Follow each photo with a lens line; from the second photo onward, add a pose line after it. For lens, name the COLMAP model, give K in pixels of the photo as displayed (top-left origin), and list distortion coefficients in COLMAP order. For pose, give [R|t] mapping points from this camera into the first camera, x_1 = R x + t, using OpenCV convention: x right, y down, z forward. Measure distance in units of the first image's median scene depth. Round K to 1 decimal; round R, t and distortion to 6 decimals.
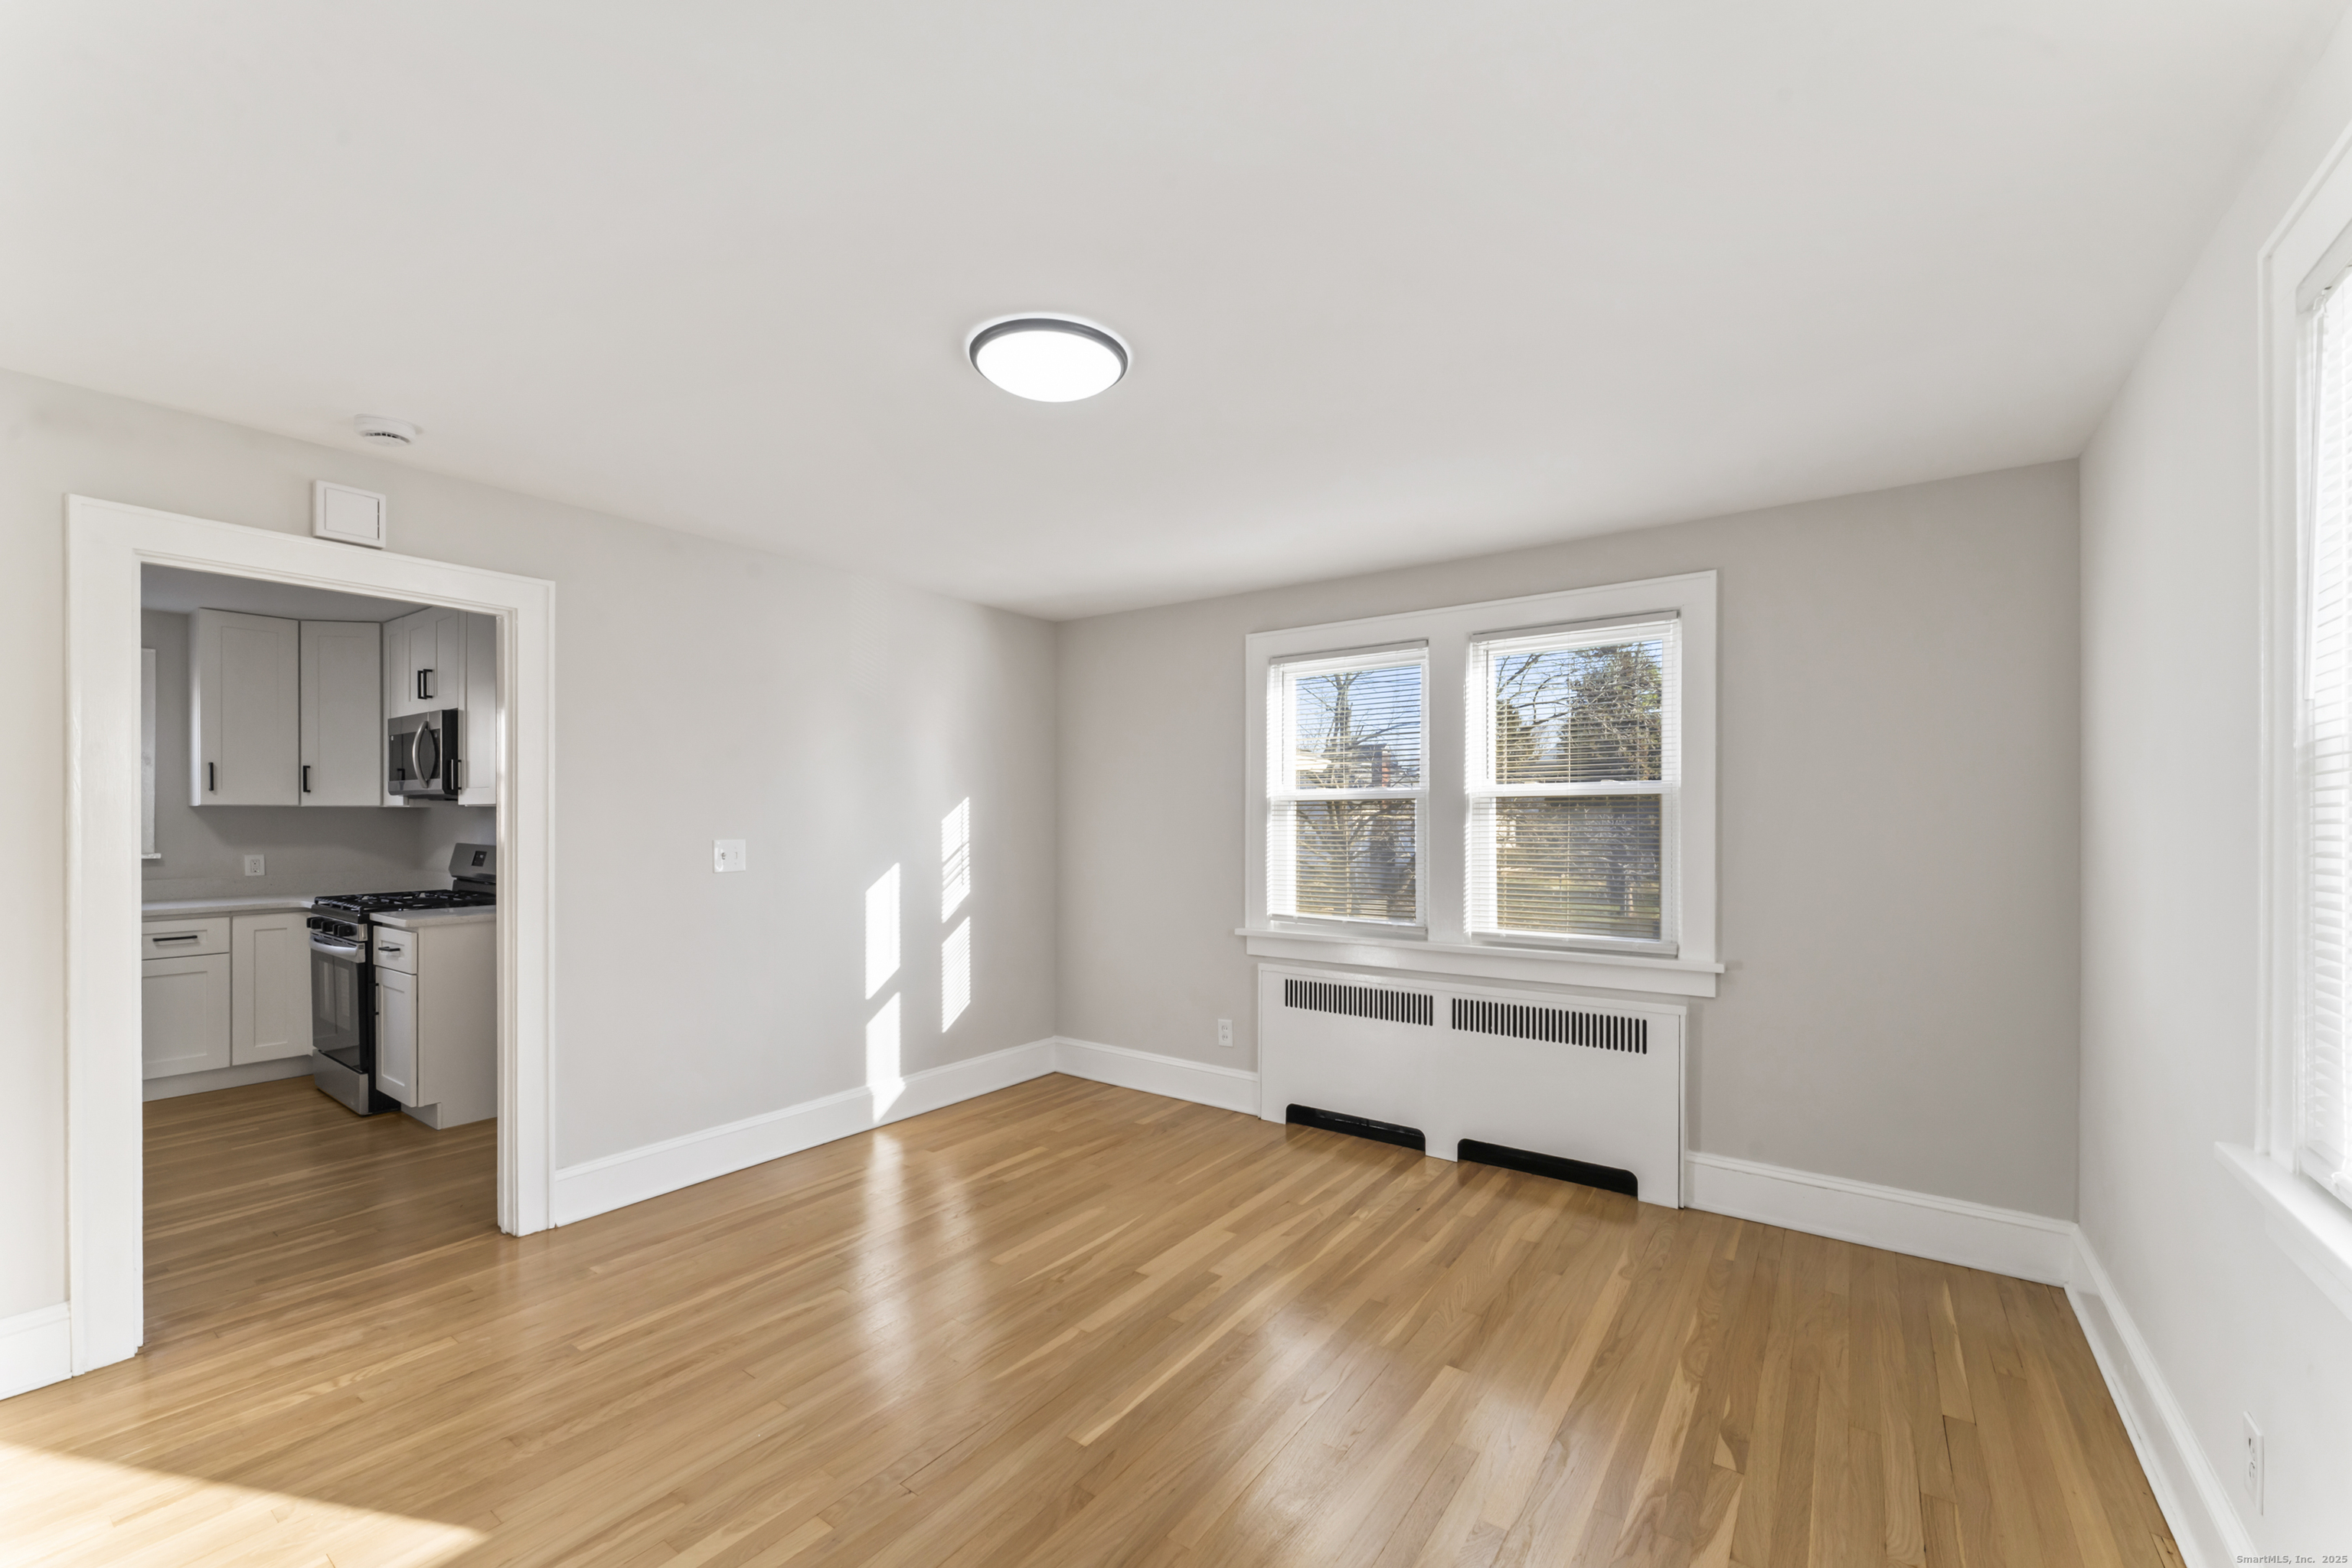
lens RADIAL K [[948.2, 0, 1174.7], [0, 948.2, 843.2], [0, 0, 1]] dist [-0.001472, 0.000410]
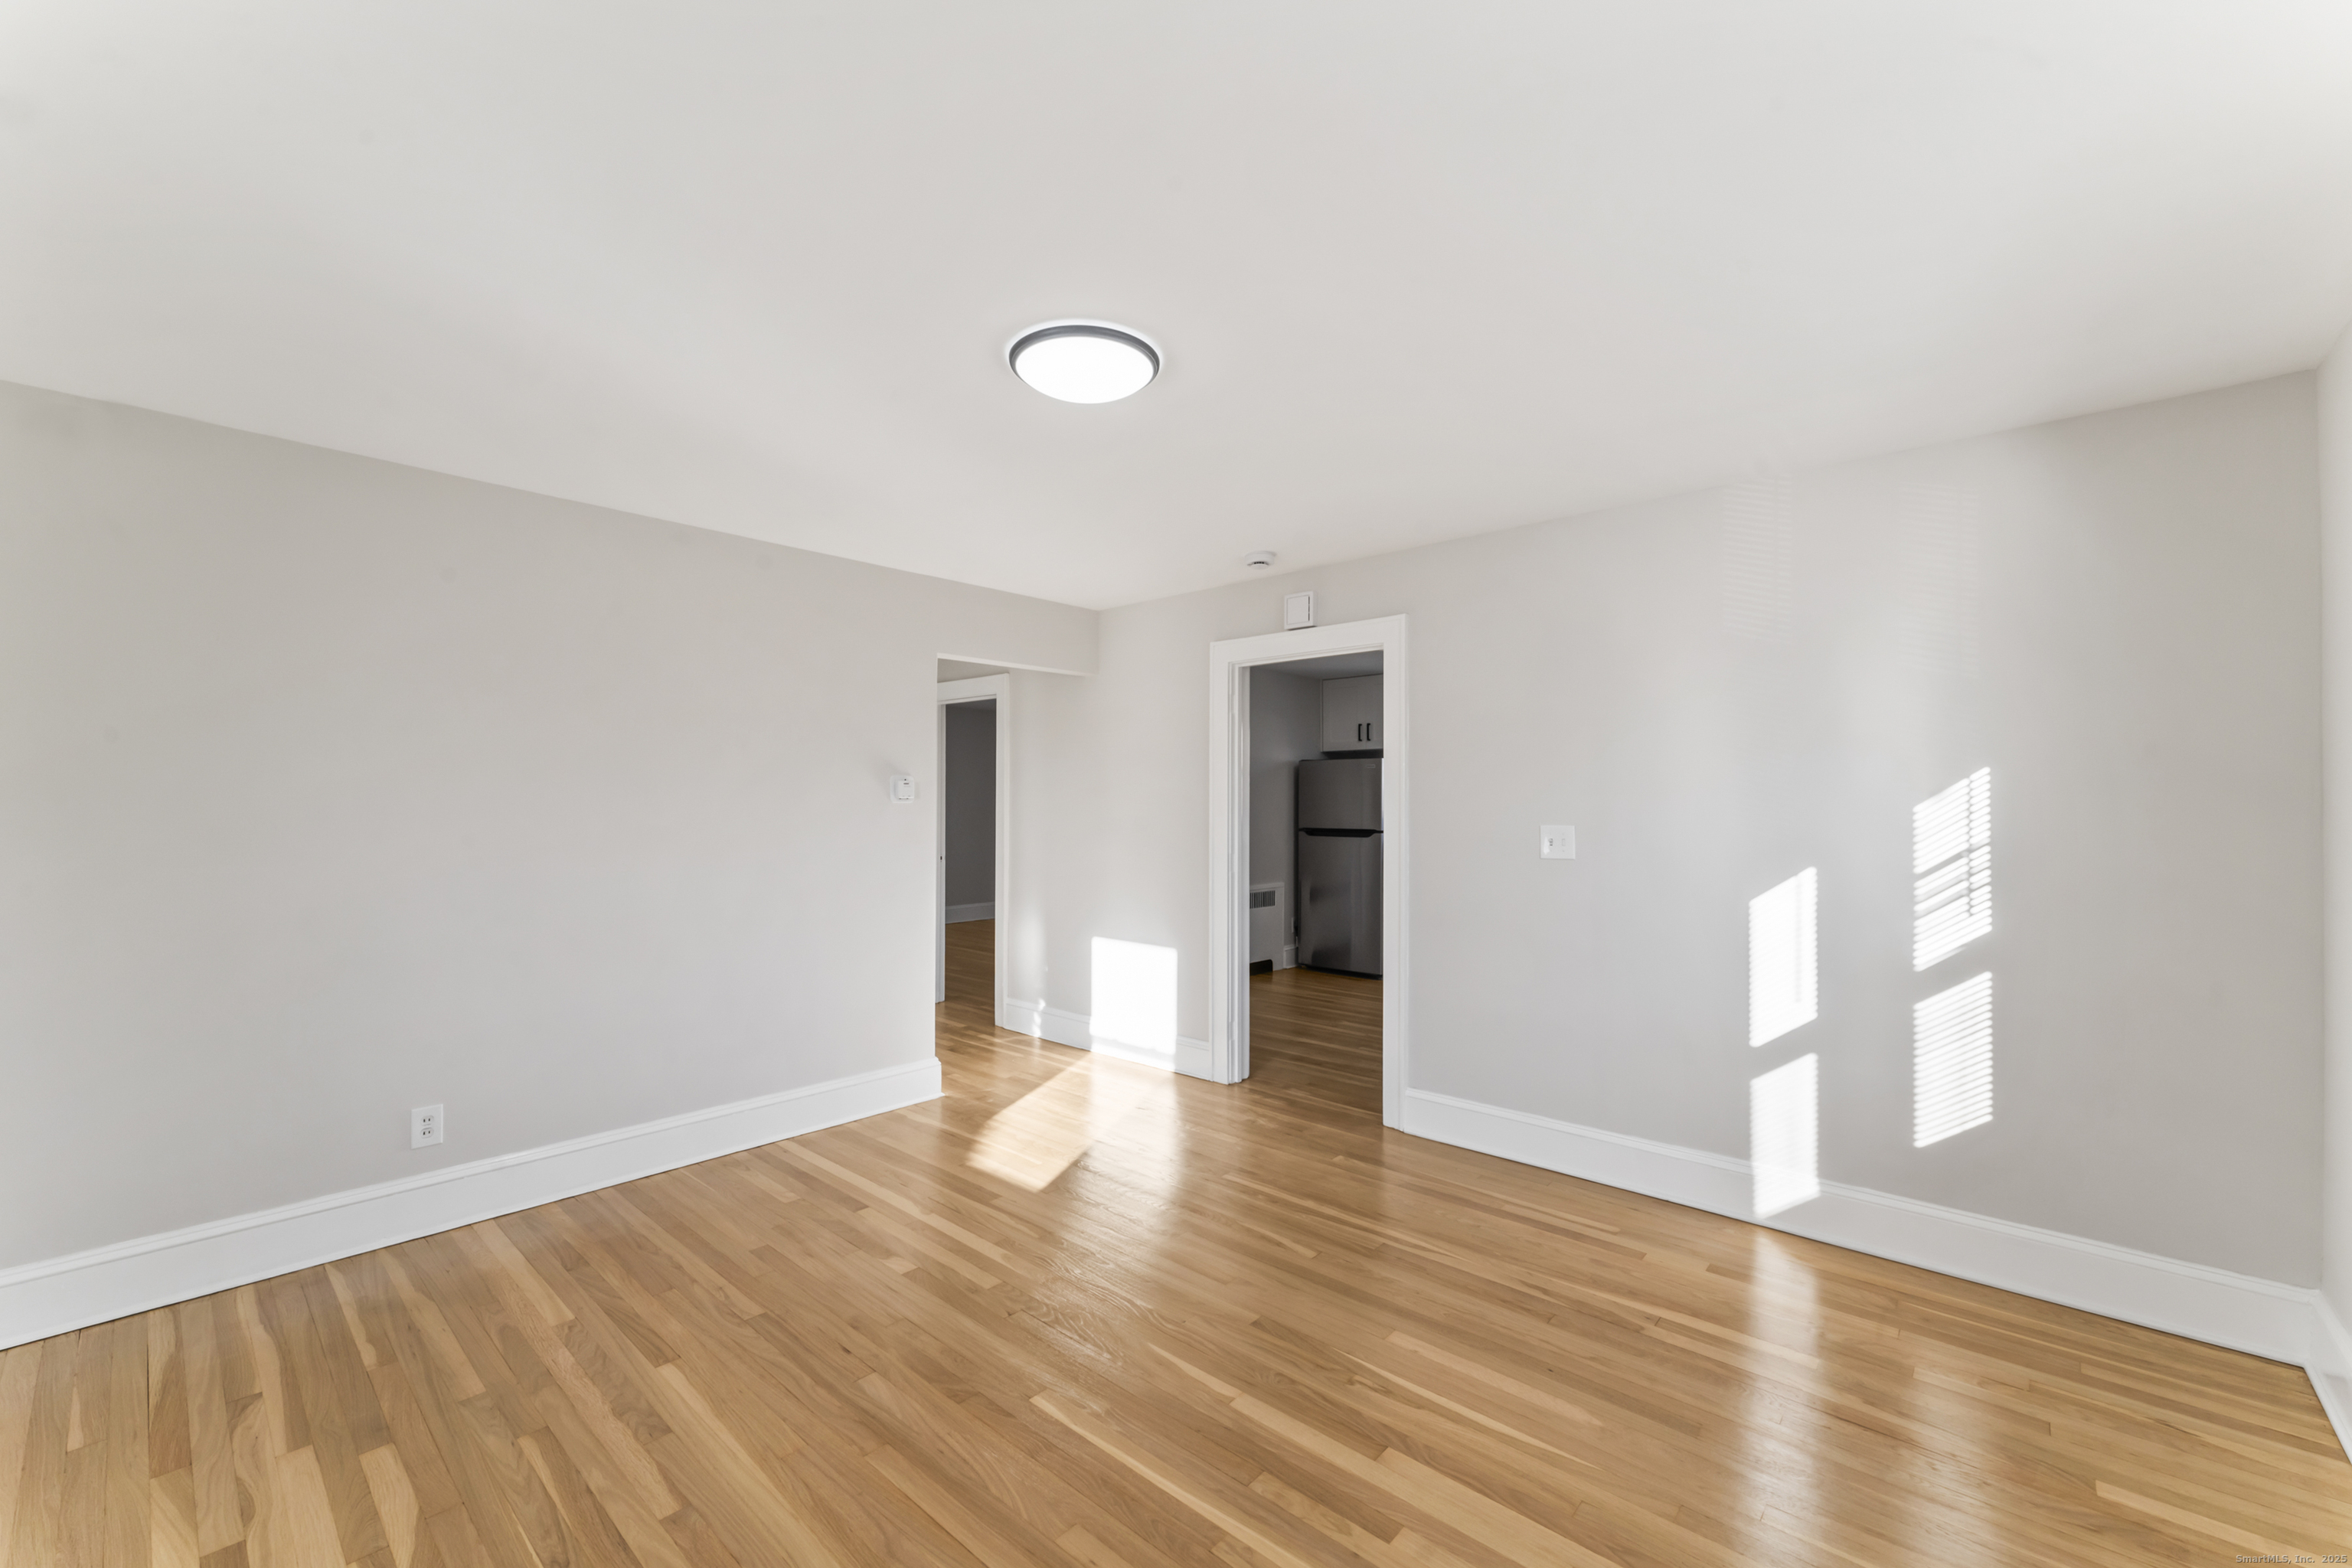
lens RADIAL K [[948.2, 0, 1177.3], [0, 948.2, 806.3], [0, 0, 1]] dist [-0.001472, 0.000410]
pose [[-0.115594, 0.001582, -0.993295, 0.531879], [-0.030213, 0.999530, 0.005108, -0.015813], [0.992837, 0.030600, -0.115491, 0.724765]]
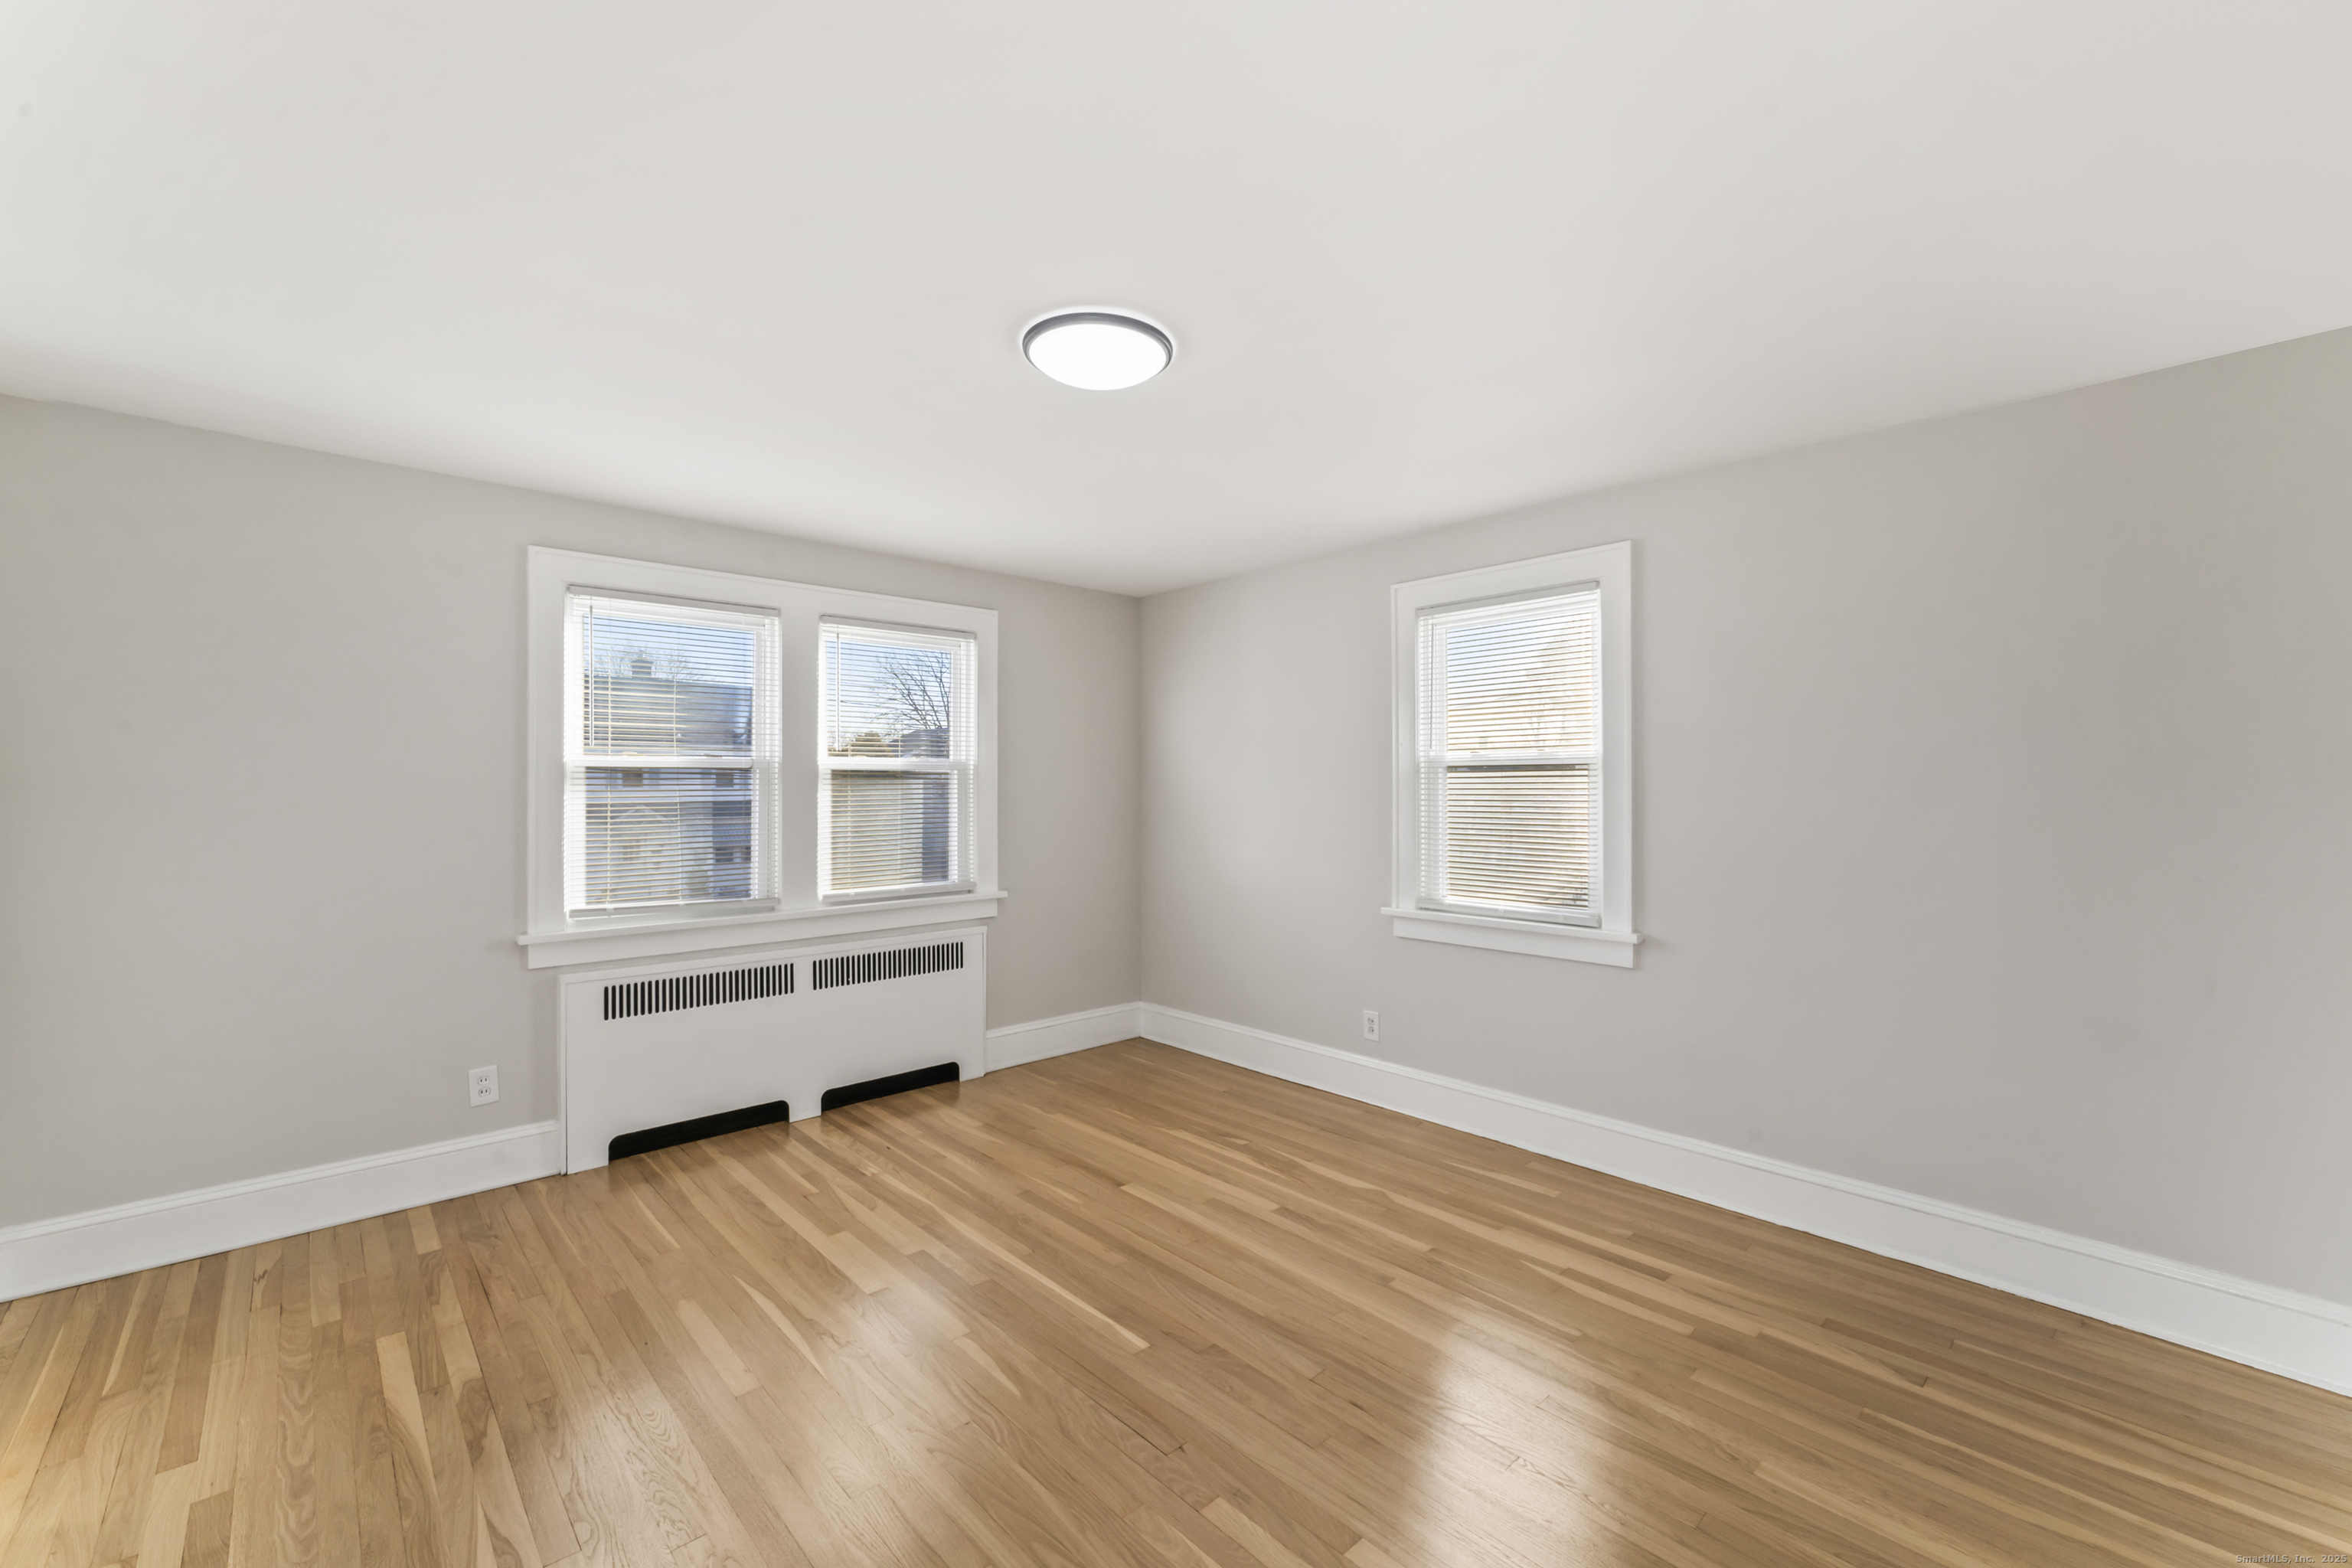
lens RADIAL K [[948.2, 0, 1193.2], [0, 948.2, 792.5], [0, 0, 1]] dist [-0.001472, 0.000410]
pose [[0.186597, -0.006604, 0.982414, -0.684897], [0.028549, 0.999592, 0.001297, -0.010733], [-0.982022, 0.027805, 0.186709, 0.412281]]
